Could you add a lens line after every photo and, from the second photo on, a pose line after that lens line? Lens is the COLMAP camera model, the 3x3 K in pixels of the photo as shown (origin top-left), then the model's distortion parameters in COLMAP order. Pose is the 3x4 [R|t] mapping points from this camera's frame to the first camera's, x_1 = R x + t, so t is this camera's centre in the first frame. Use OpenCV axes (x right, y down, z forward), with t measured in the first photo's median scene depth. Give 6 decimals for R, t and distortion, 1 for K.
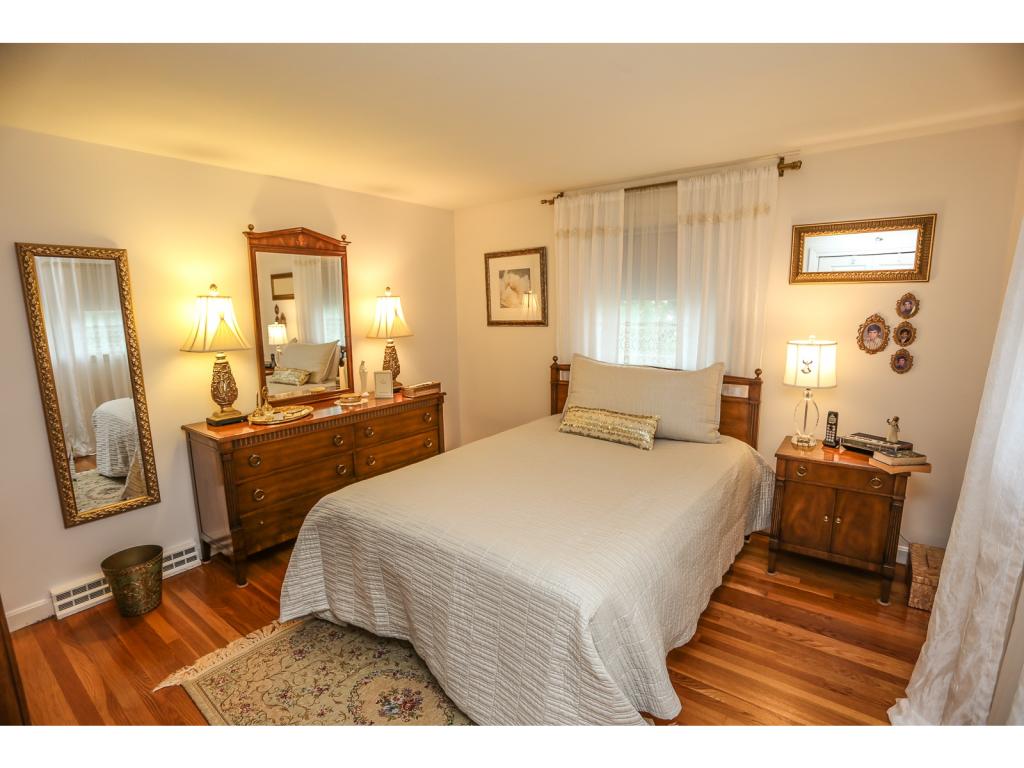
lens RADIAL K [[495.2, 0, 509.9], [0, 495.2, 385.6], [0, 0, 1]] dist [-0.025414, 0.002911]
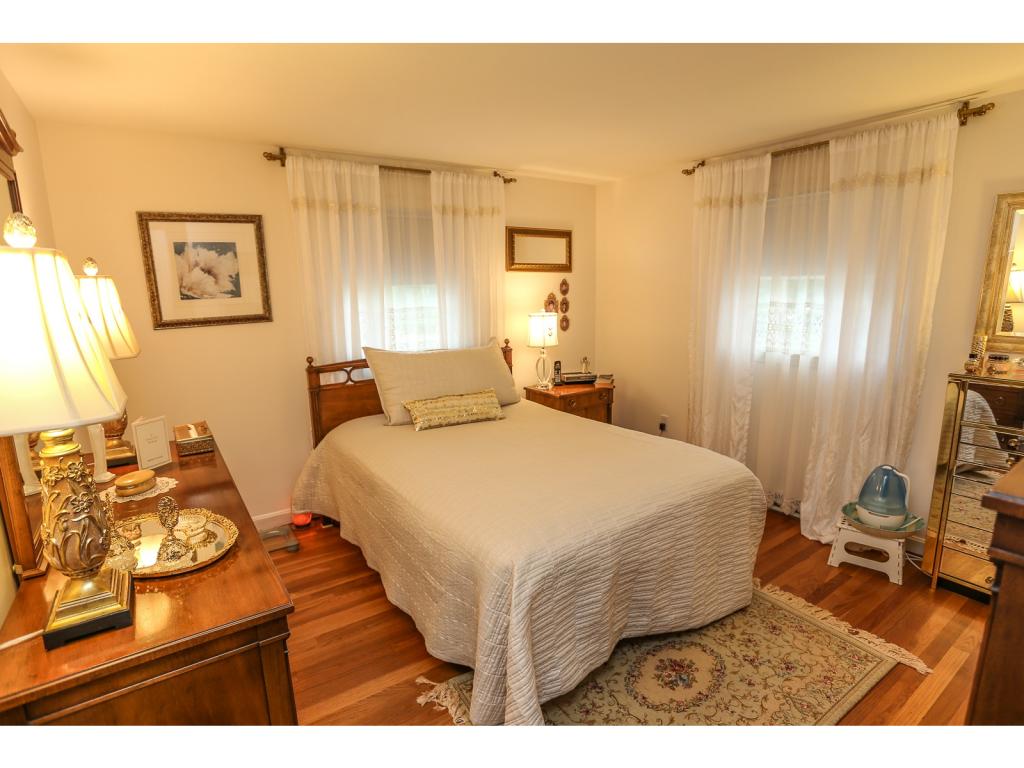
lens RADIAL K [[531.5, 0, 507.2], [0, 531.5, 386.5], [0, 0, 1]] dist [-0.045542, 0.000601]
pose [[0.326856, -0.170594, 0.929550, -0.772298], [0.173573, 0.977679, 0.118393, -0.075587], [-0.928998, 0.122647, 0.349171, 0.542030]]
